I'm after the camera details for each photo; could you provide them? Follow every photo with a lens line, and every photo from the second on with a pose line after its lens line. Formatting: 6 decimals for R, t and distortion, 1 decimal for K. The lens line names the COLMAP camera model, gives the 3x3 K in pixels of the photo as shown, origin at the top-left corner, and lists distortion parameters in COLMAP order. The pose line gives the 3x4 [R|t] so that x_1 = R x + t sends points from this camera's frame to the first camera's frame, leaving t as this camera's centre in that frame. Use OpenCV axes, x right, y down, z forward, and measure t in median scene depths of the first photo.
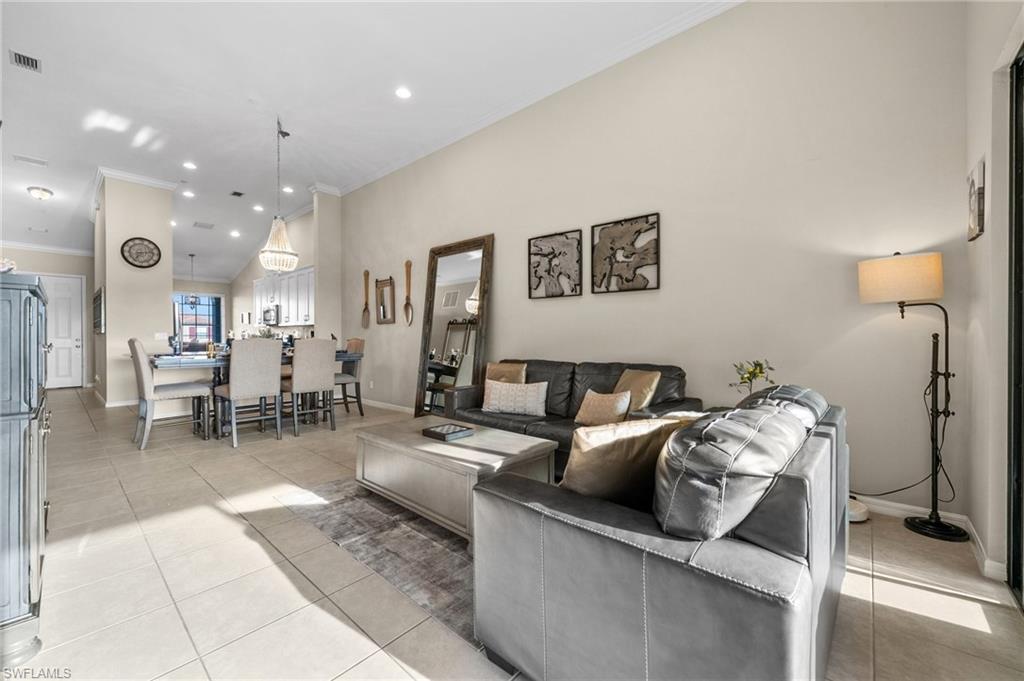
lens RADIAL K [[405.4, 0, 507.6], [0, 405.4, 338.4], [0, 0, 1]] dist [-0.002352, 0.000120]
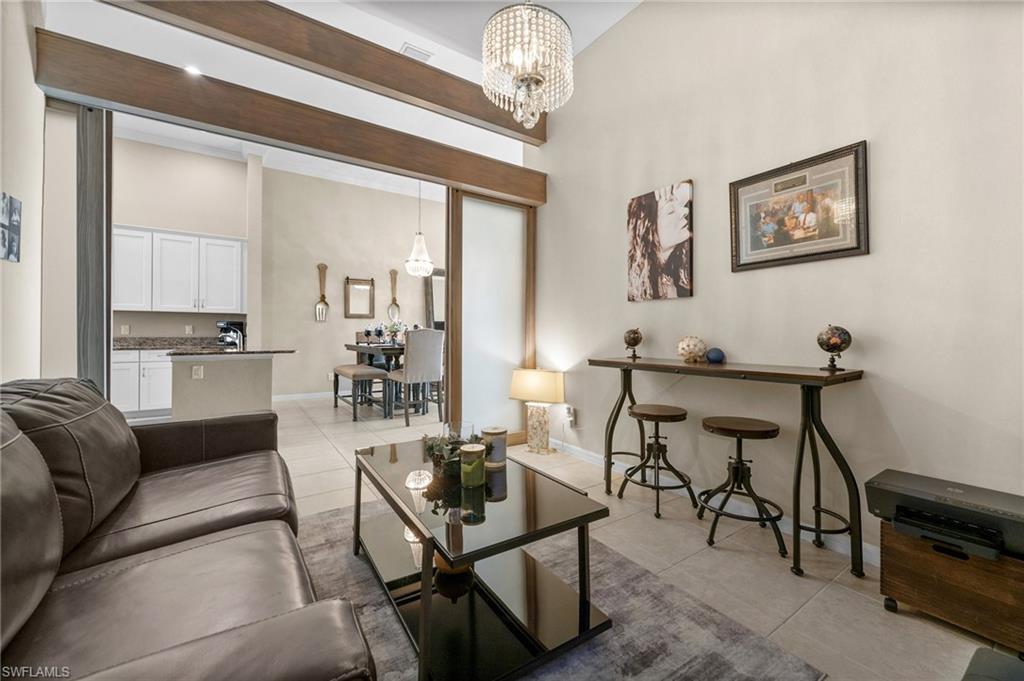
lens RADIAL K [[405.4, 0, 515.1], [0, 405.4, 333.6], [0, 0, 1]] dist [-0.002352, 0.000120]
pose [[0.240329, 0.007642, 0.970661, -1.913181], [0.005112, 0.999945, -0.009138, 0.027210], [-0.970678, 0.007158, 0.240277, 0.466505]]
